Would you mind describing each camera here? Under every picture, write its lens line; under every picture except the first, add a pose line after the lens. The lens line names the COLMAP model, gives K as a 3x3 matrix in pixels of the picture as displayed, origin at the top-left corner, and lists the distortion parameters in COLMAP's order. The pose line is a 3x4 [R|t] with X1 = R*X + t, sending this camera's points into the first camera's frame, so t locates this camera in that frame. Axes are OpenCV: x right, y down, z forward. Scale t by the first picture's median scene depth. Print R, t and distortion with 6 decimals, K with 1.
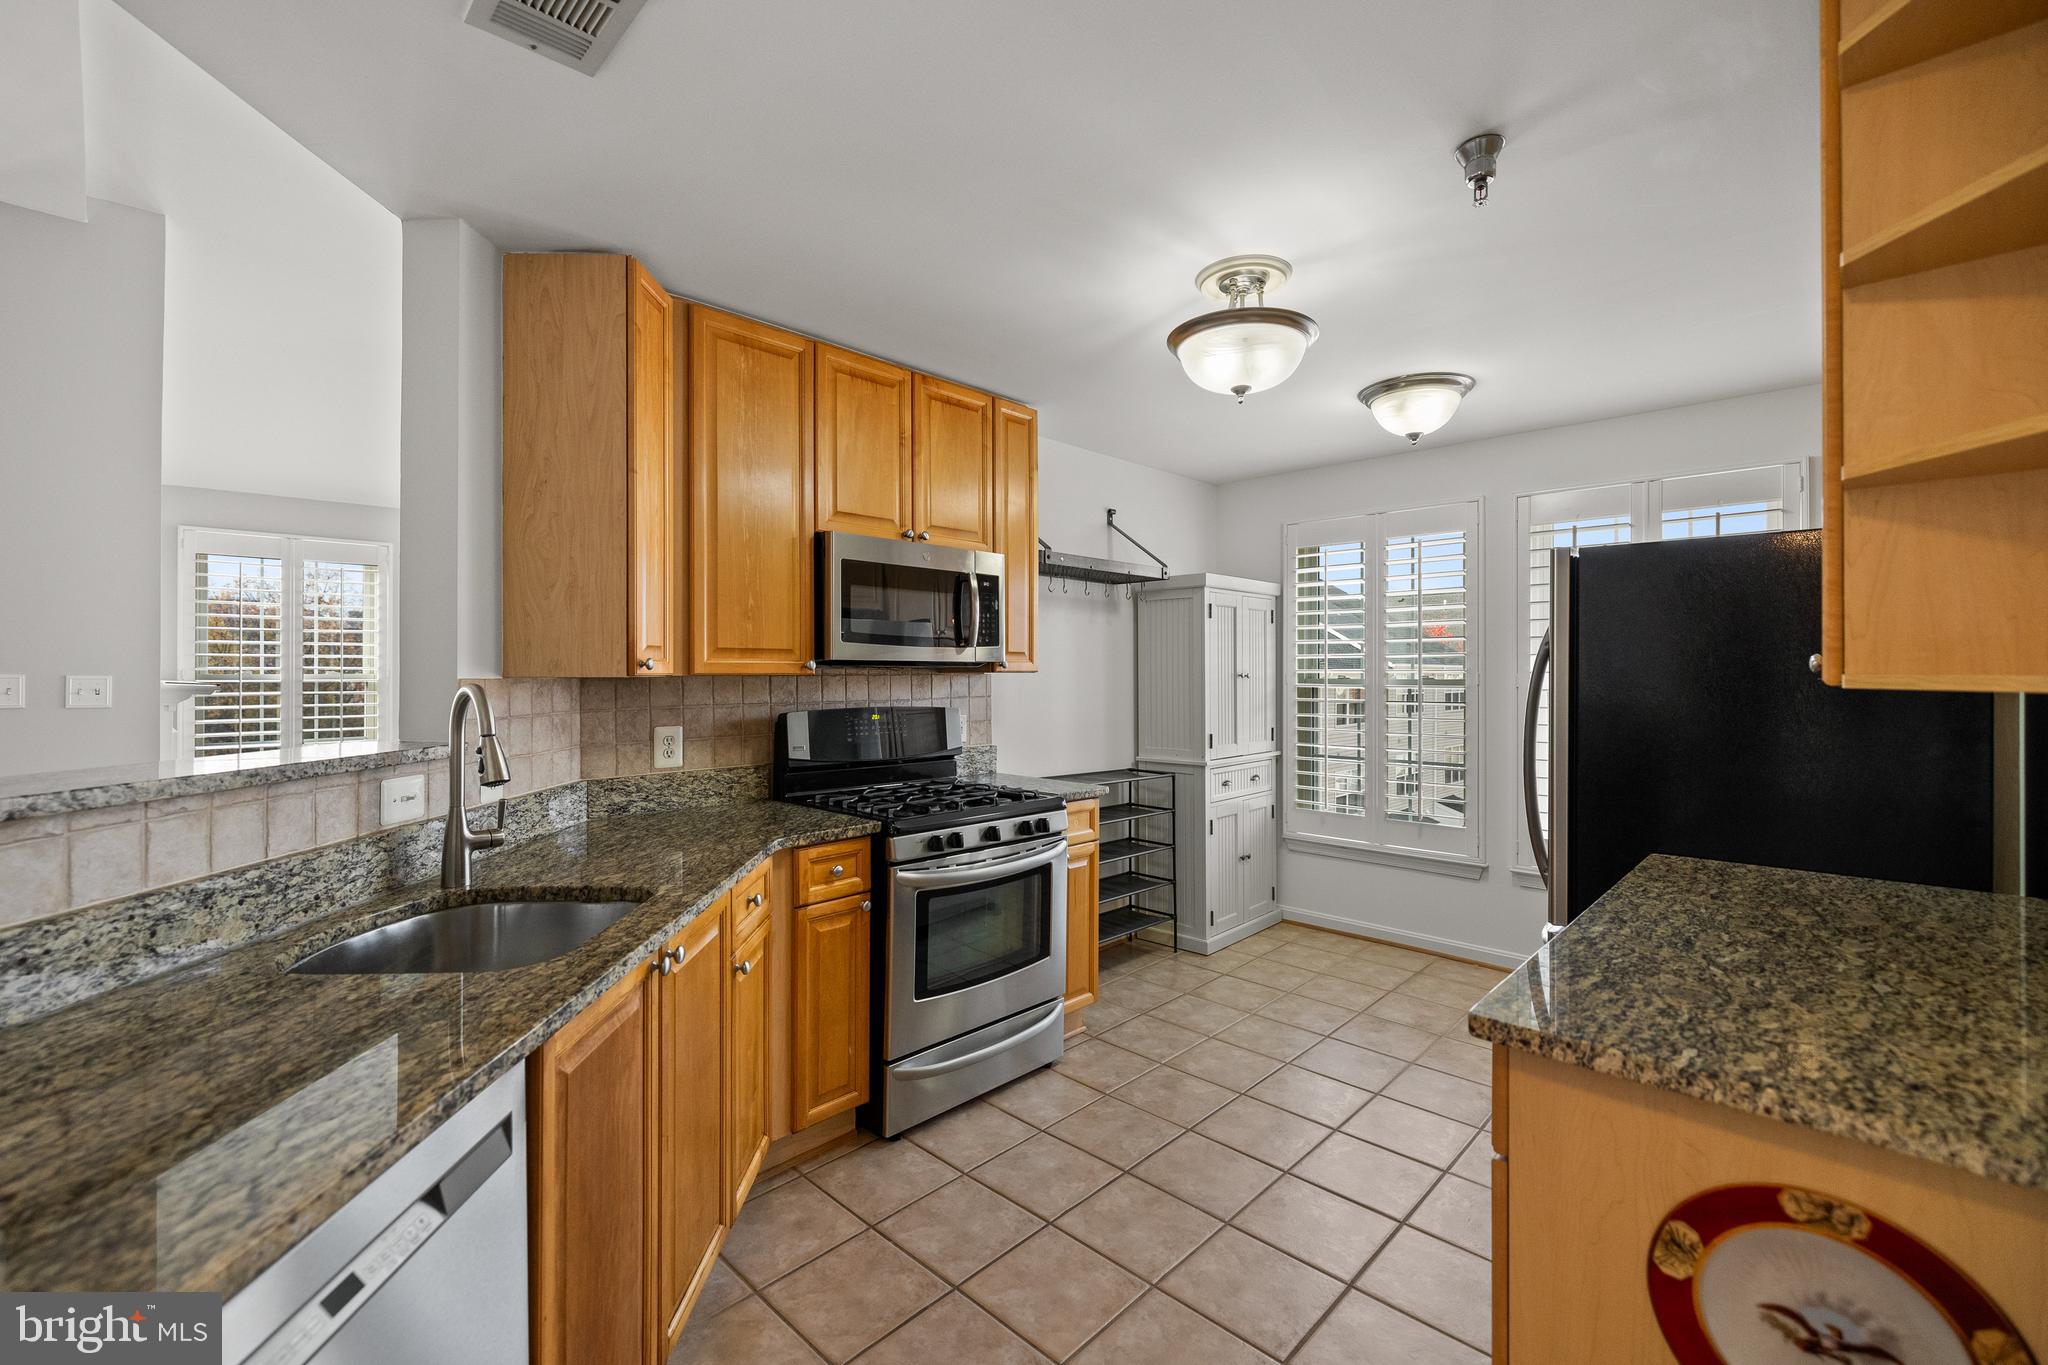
lens RADIAL K [[870.9, 0, 1020.2], [0, 870.9, 667.4], [0, 0, 1]] dist [-0.000597, 0.001891]
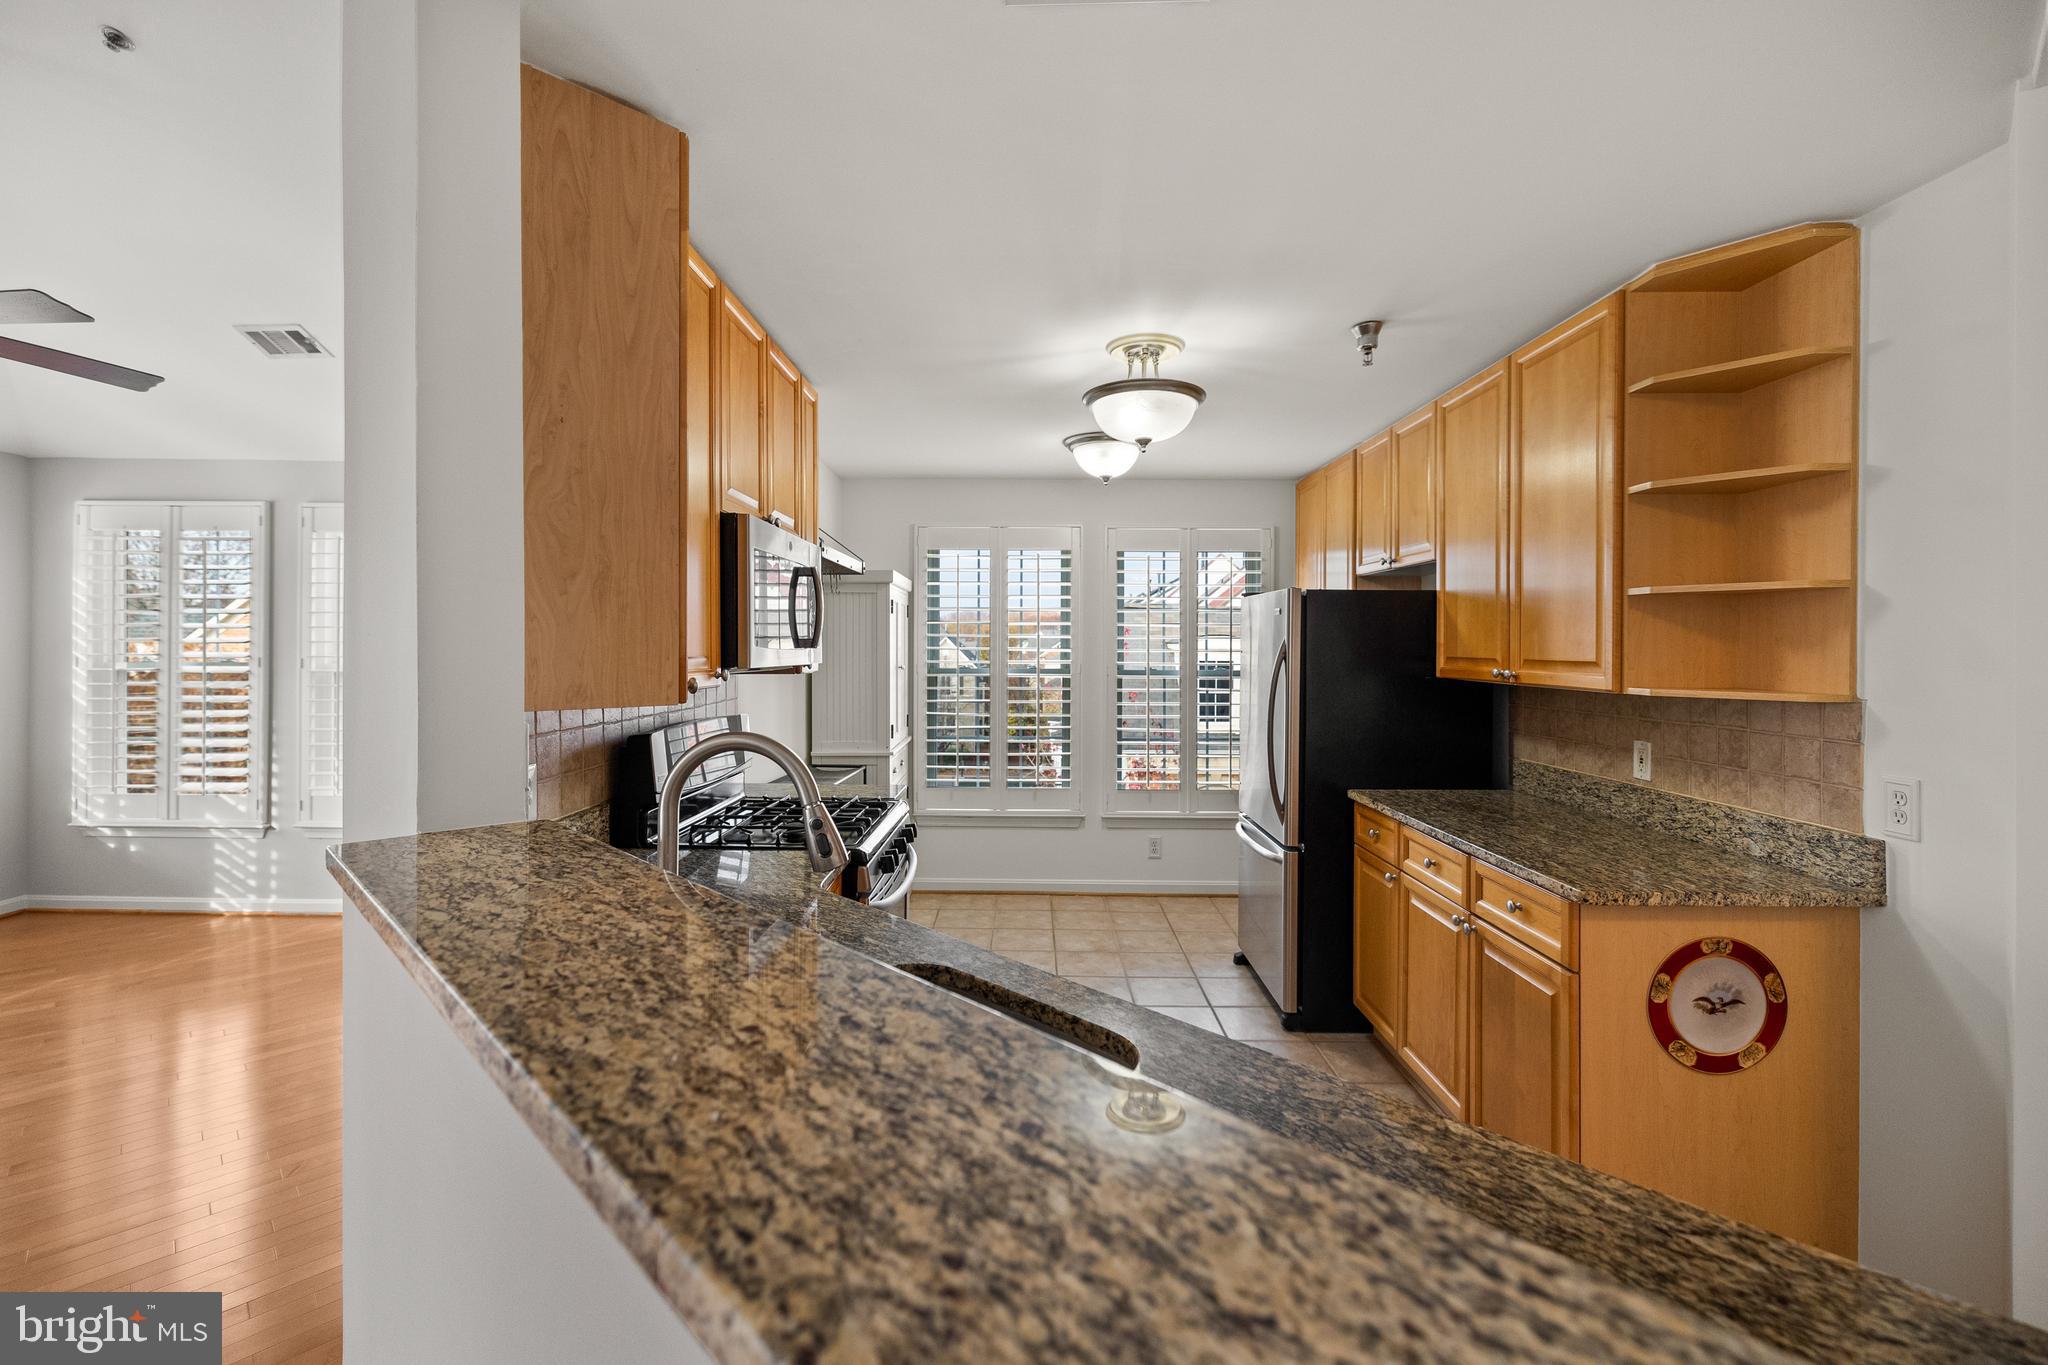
lens RADIAL K [[870.9, 0, 1021.8], [0, 870.9, 645.3], [0, 0, 1]] dist [-0.000597, 0.001891]
pose [[0.723685, 0.003904, 0.690119, -0.695192], [-0.008171, 0.999962, 0.002912, -0.040725], [-0.690082, -0.007746, 0.723690, 0.246624]]
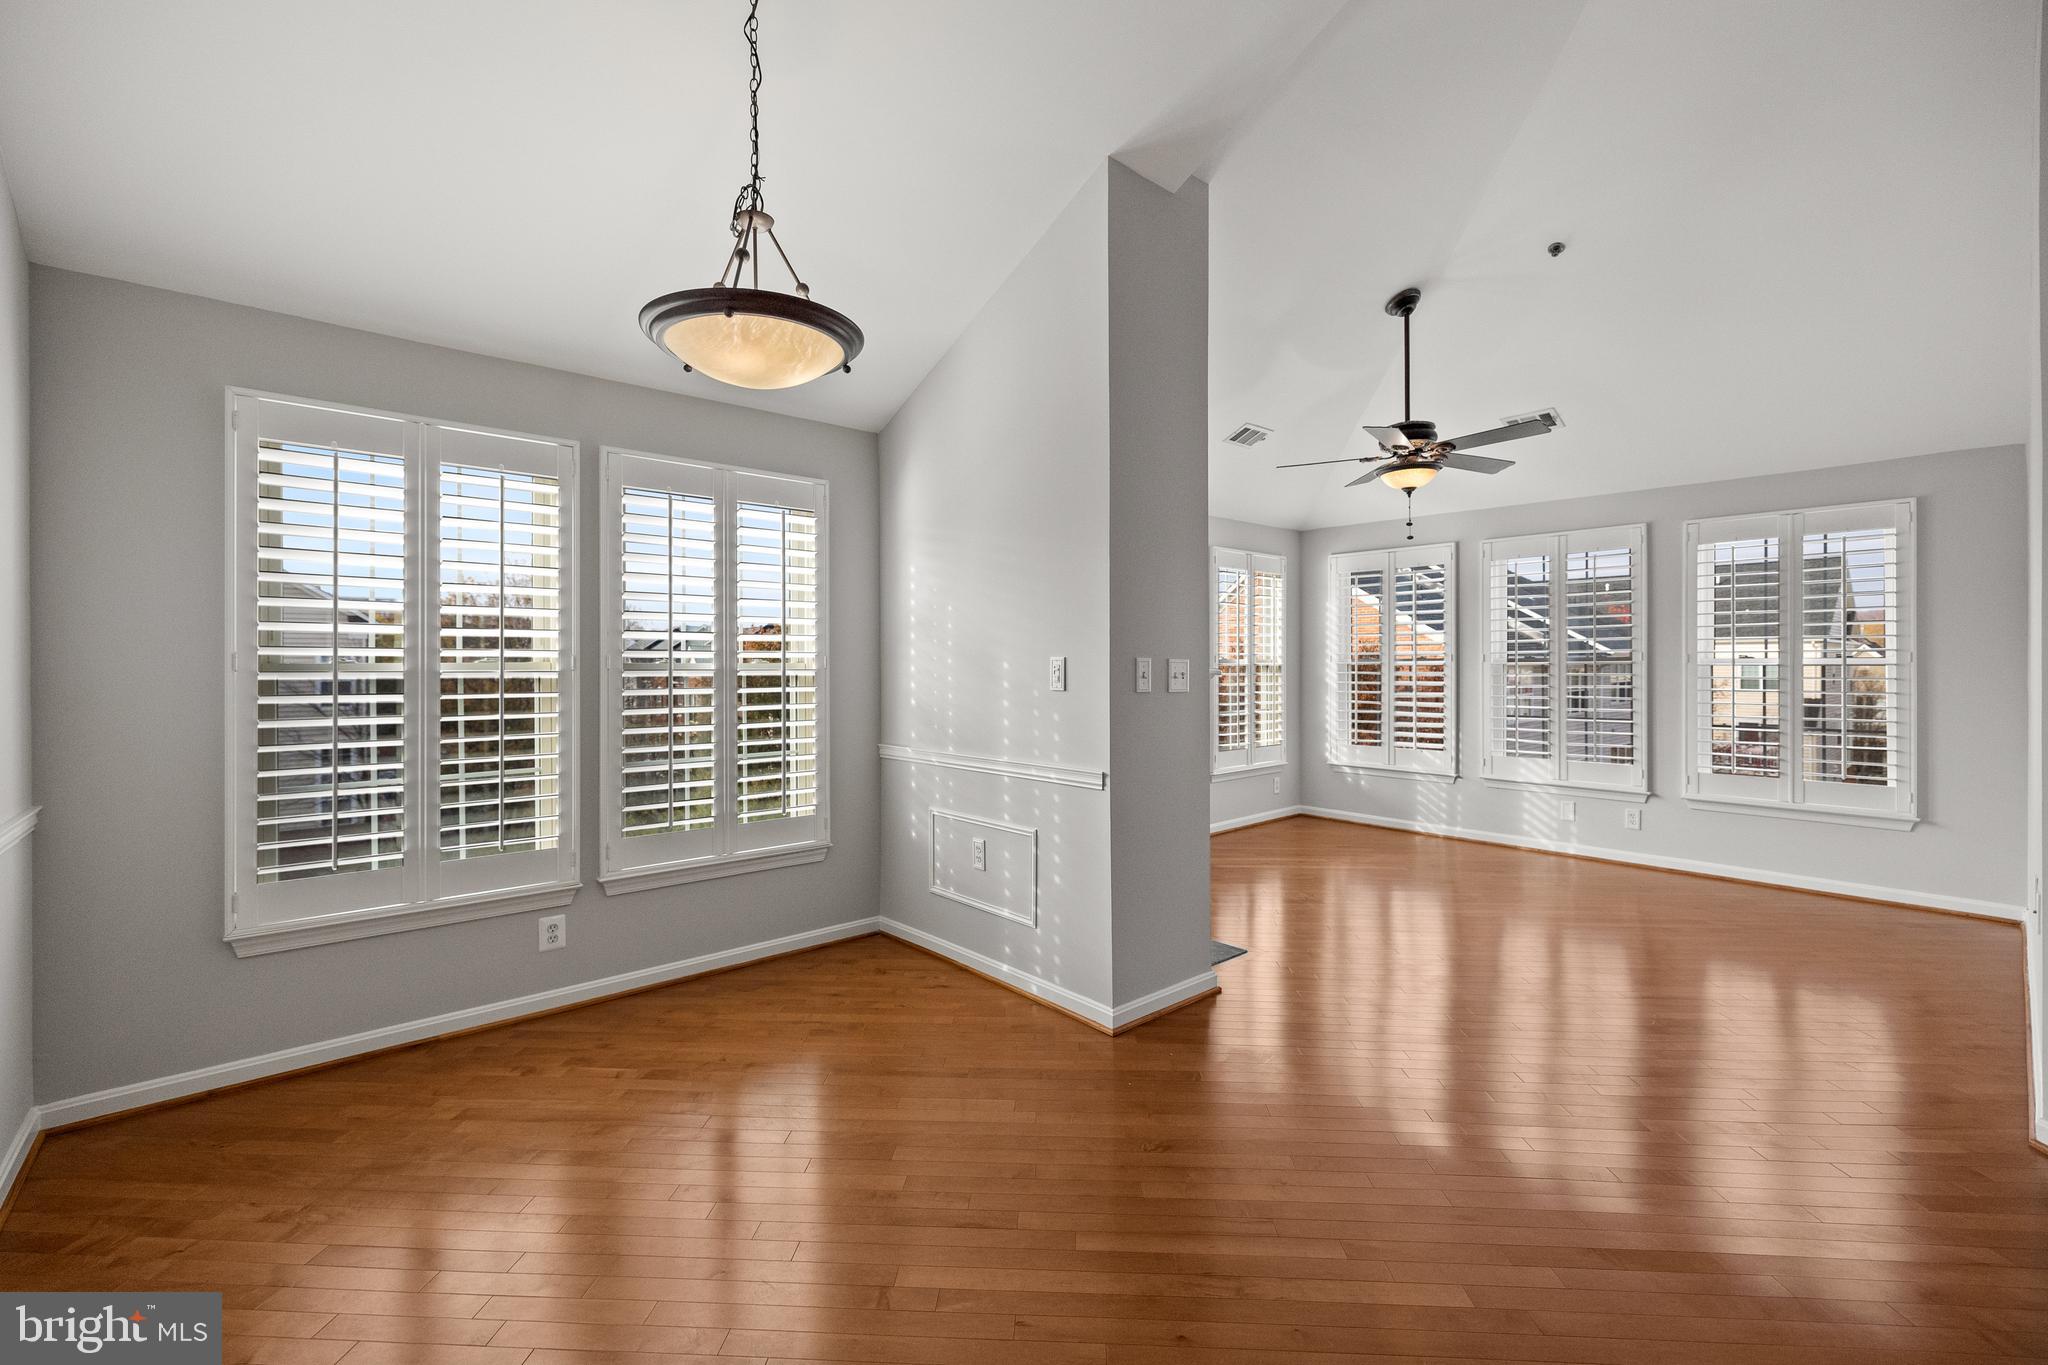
lens RADIAL K [[870.9, 0, 1032.9], [0, 870.9, 666.4], [0, 0, 1]] dist [-0.000597, 0.001891]
pose [[0.996561, -0.004083, -0.082765, -1.691711], [0.004920, 0.999939, 0.009902, 0.013991], [0.082719, -0.010275, 0.996520, 0.016794]]
